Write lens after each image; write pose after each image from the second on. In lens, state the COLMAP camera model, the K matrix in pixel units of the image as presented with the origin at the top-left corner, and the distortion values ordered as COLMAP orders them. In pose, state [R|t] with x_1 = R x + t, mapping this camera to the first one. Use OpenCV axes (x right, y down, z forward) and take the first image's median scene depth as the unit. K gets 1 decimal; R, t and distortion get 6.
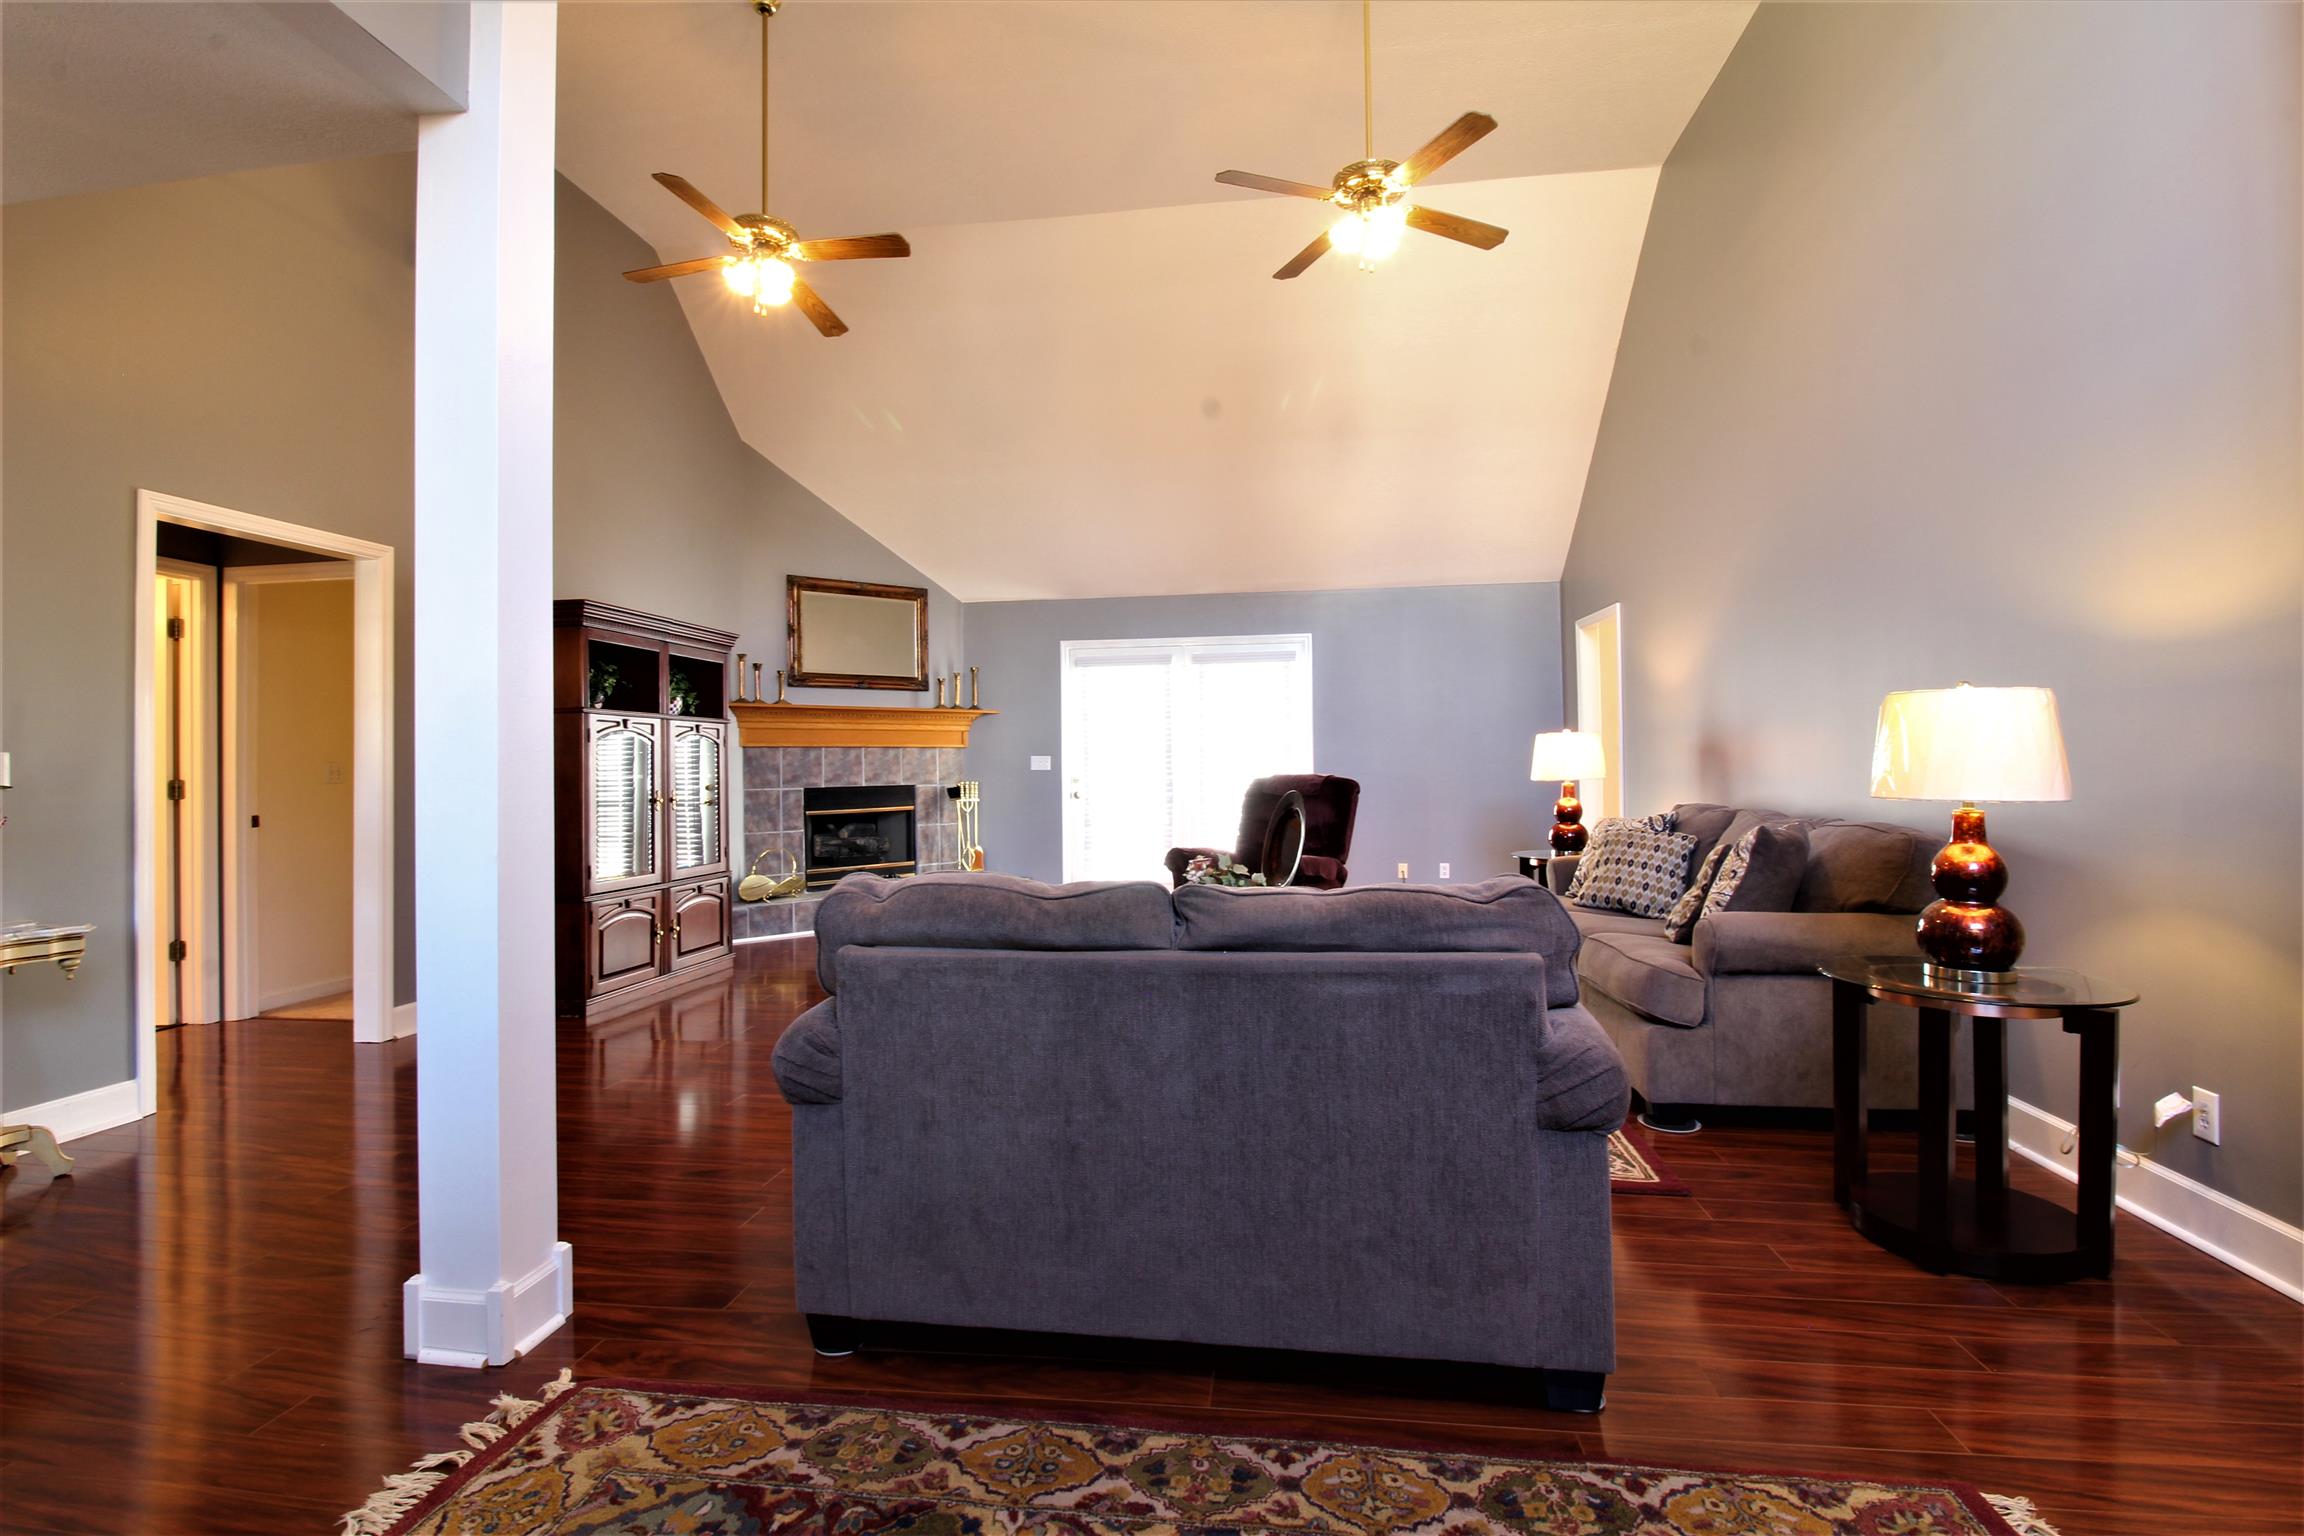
lens RADIAL K [[1064.9, 0, 1152.3], [0, 1064.9, 749.4], [0, 0, 1]] dist [0.009174, -0.024592]
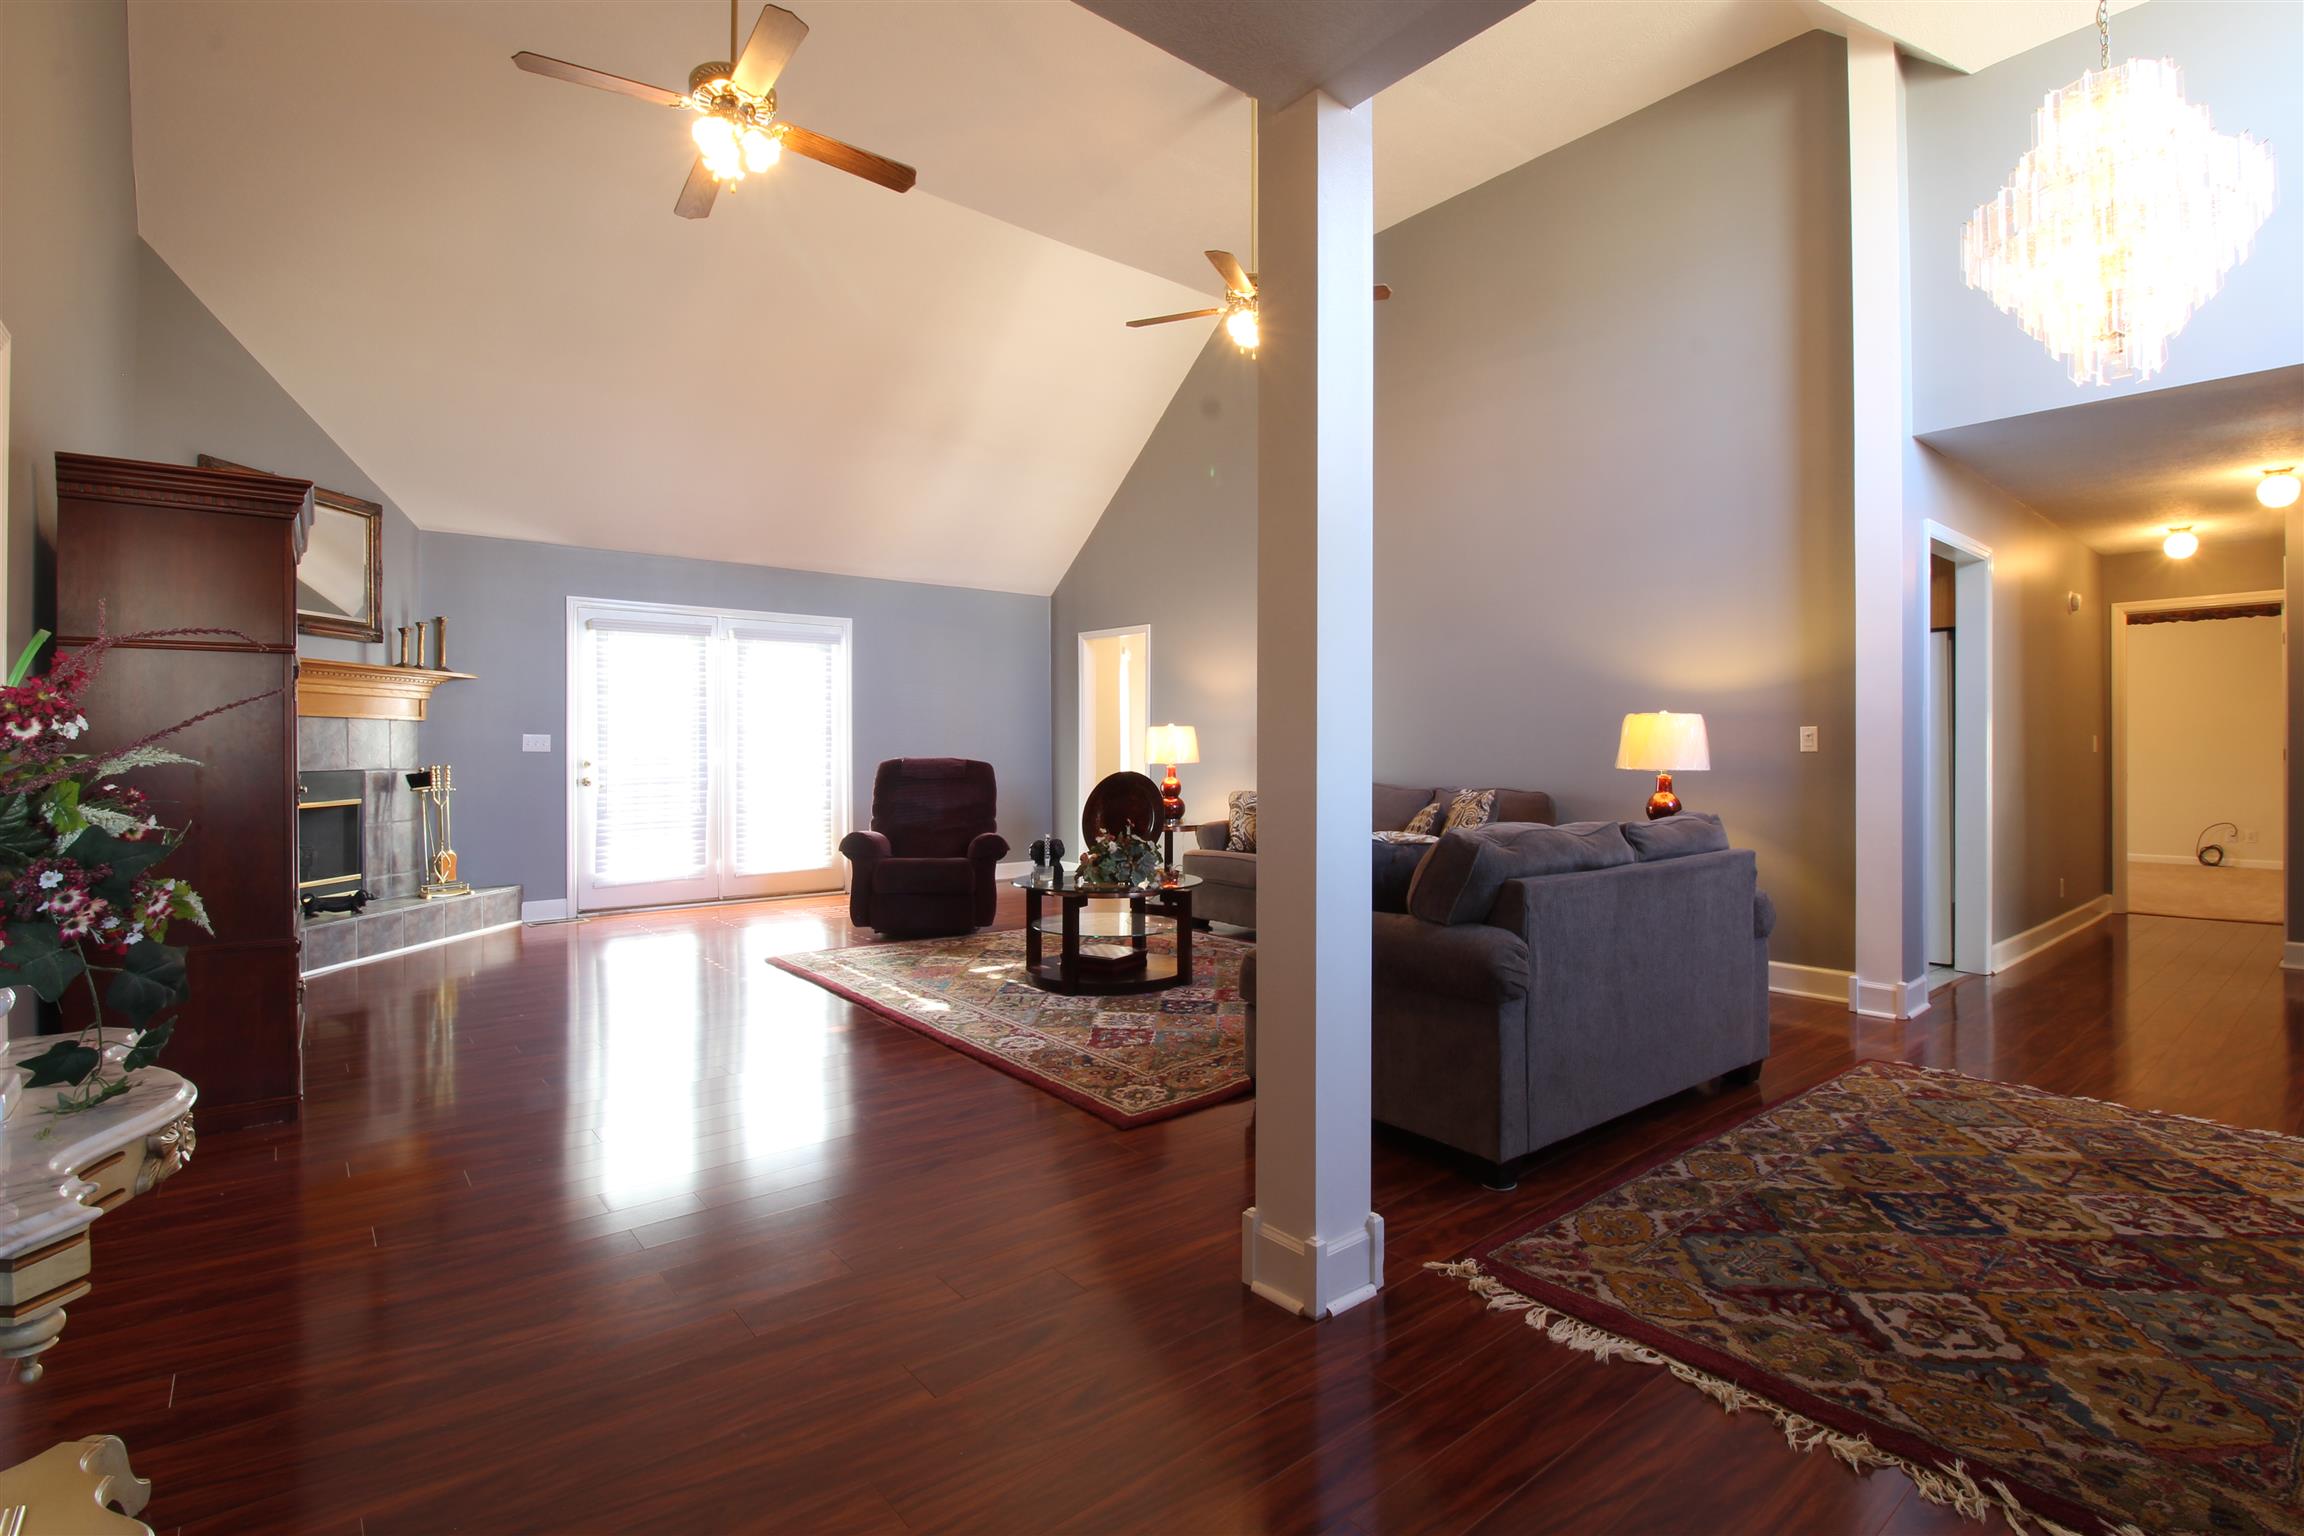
lens RADIAL K [[1064.9, 0, 1152.3], [0, 1064.9, 749.4], [0, 0, 1]] dist [0.009174, -0.024592]
pose [[0.685294, 0.012492, 0.728159, -0.413085], [-0.019346, 0.999812, 0.001055, 0.008418], [-0.728009, -0.014810, 0.685407, 0.111696]]
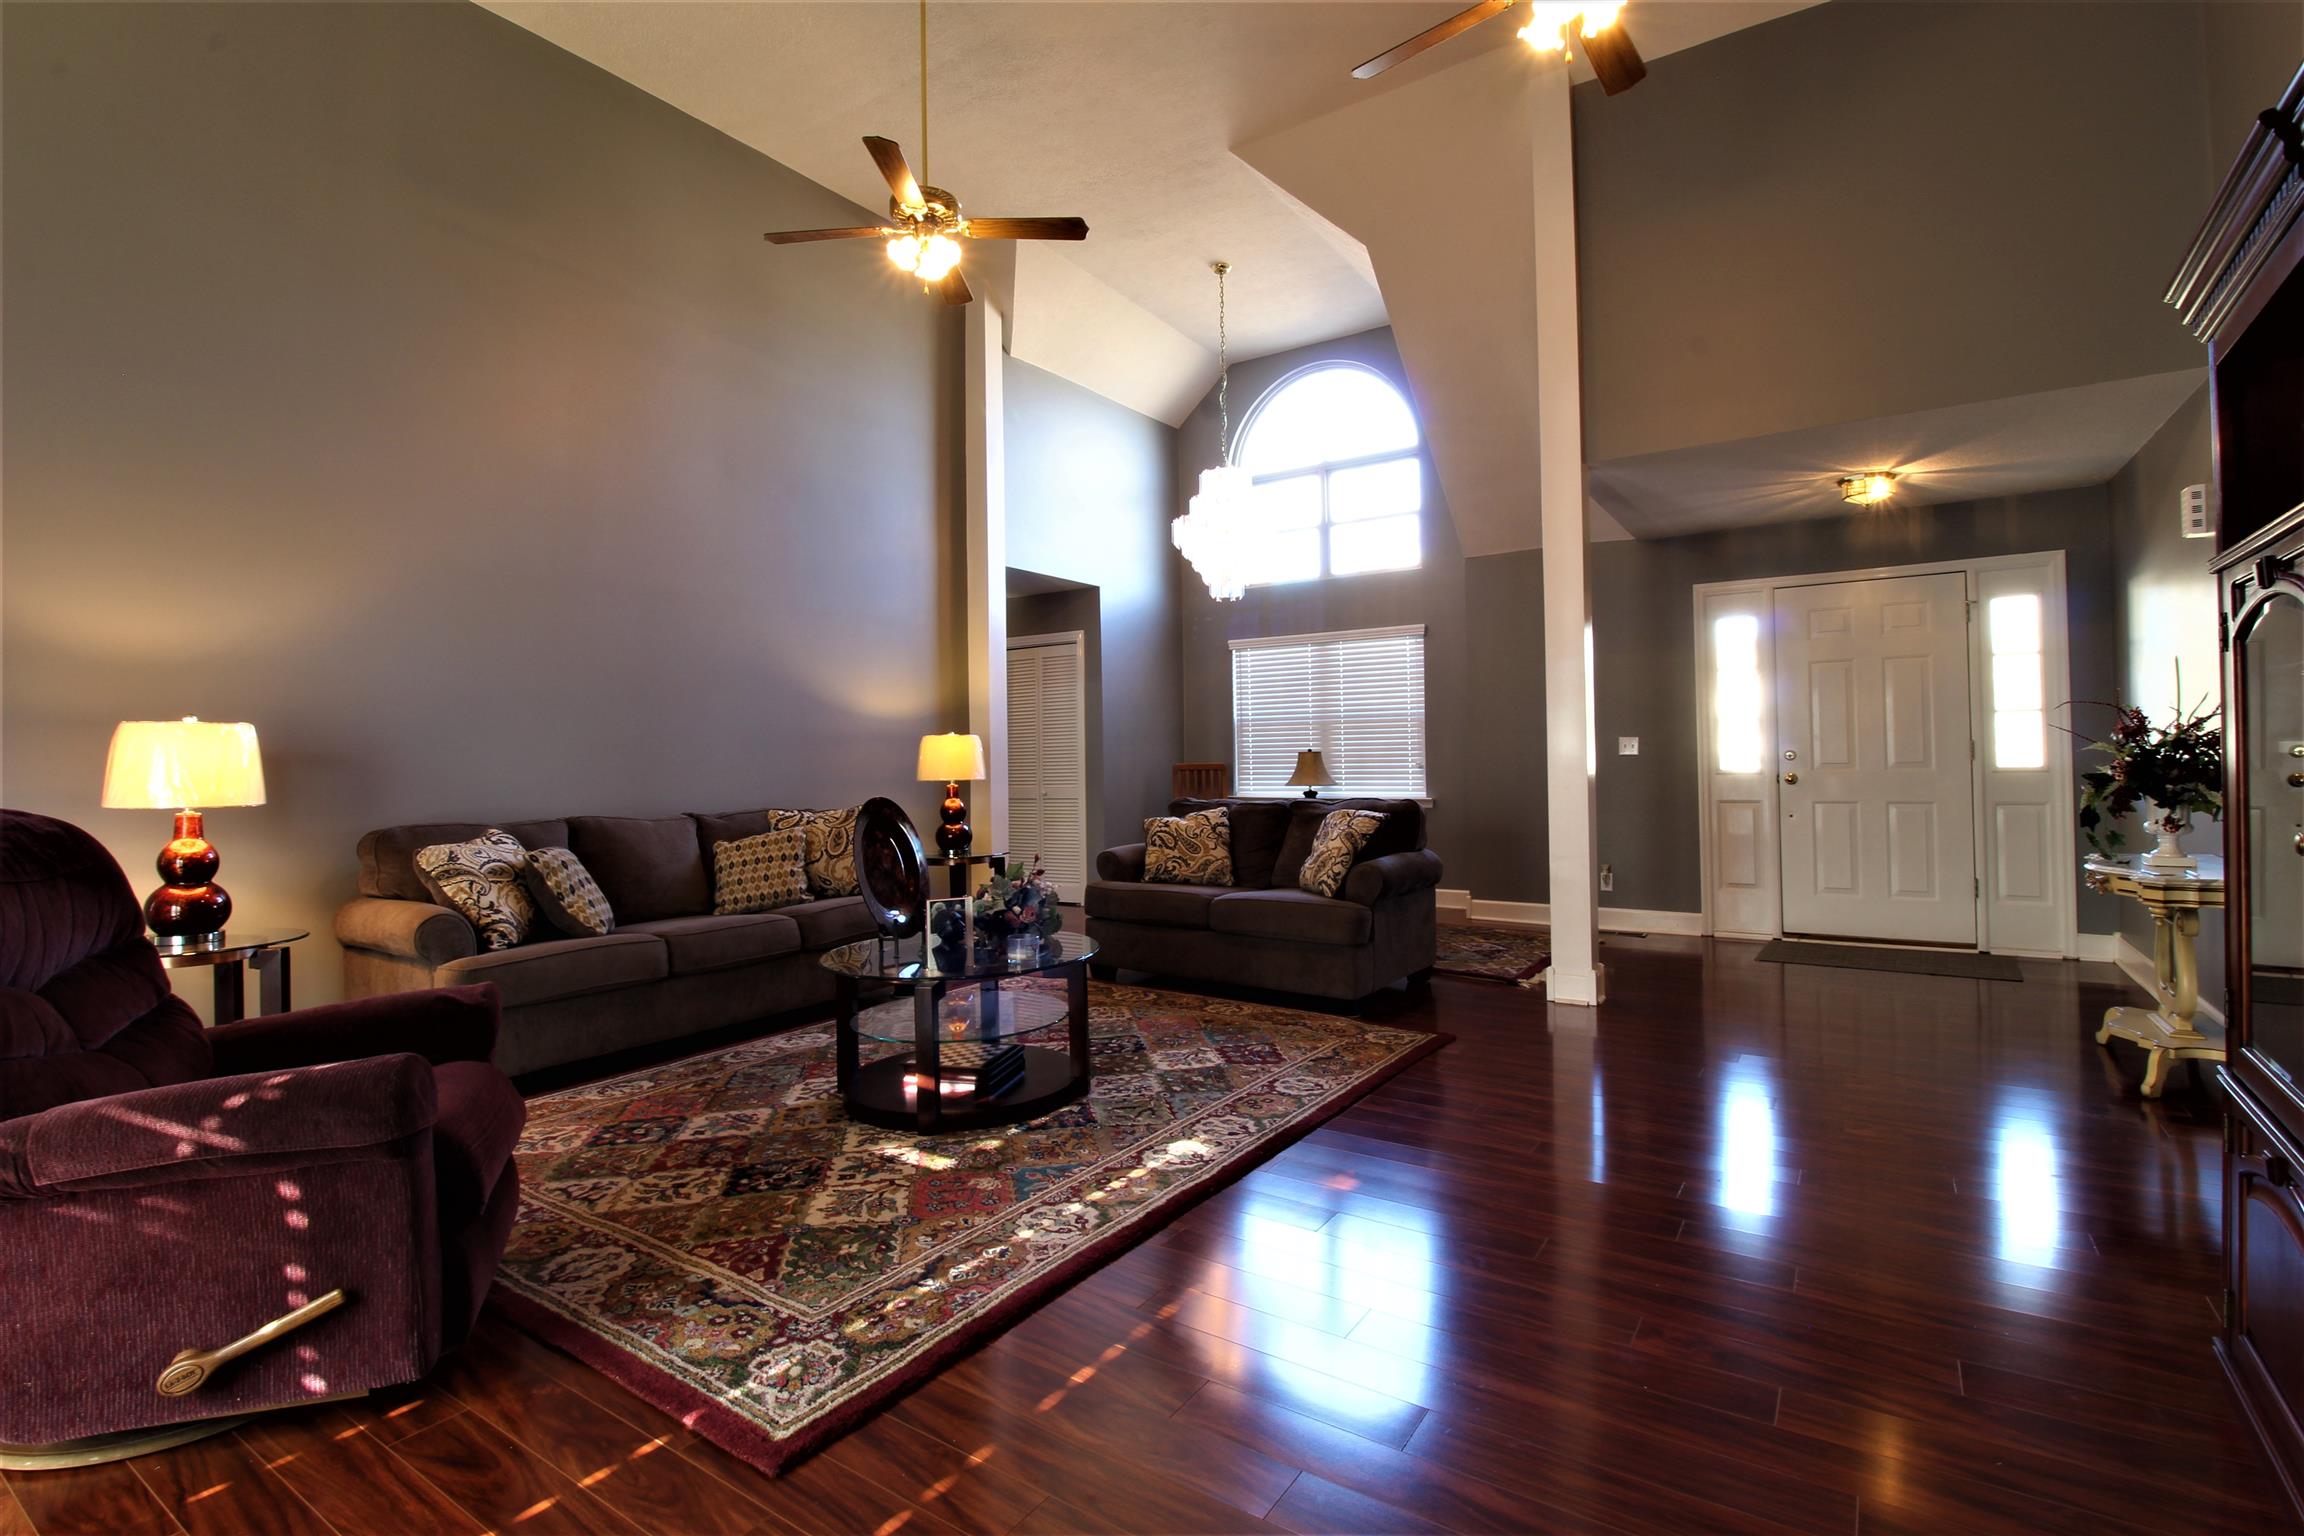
lens RADIAL K [[1085.8, 0, 1148.2], [0, 1085.8, 747.4], [0, 0, 1]] dist [0.018012, -0.000057]
pose [[-0.893831, 0.027138, 0.447583, -0.238185], [0.016369, 0.999476, -0.027911, 0.016154], [-0.448106, -0.017621, -0.893807, 0.970124]]
